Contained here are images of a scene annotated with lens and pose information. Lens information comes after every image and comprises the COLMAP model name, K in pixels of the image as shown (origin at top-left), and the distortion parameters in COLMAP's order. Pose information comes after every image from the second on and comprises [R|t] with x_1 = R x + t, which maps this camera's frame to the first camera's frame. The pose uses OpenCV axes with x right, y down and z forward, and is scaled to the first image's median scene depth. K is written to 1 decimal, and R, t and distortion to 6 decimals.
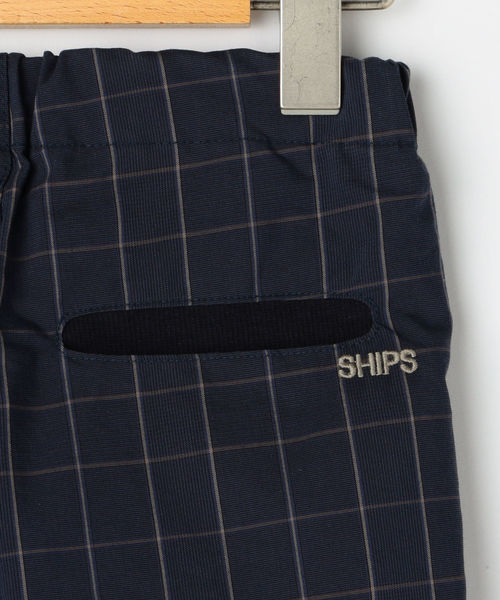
lens RADIAL K [[2554.5, 0, 250.7], [0, 2554.5, 300.1], [0, 0, 1]] dist [0.107512, 0.000000]
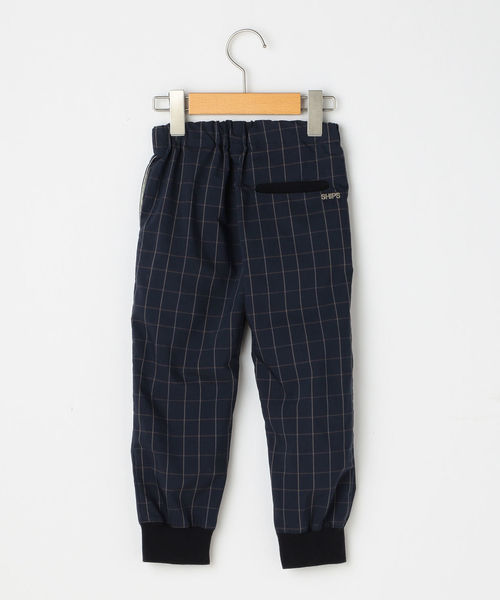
lens RADIAL K [[1552.7, 0, 248.8], [0, 1552.7, 300.0], [0, 0, 1]] dist [-0.016544, 0.000000]
pose [[0.999918, 0.004579, 0.011990, -0.113216], [-0.004809, 0.999803, 0.019268, 0.145808], [-0.011899, -0.019324, 0.999742, -1.528025]]
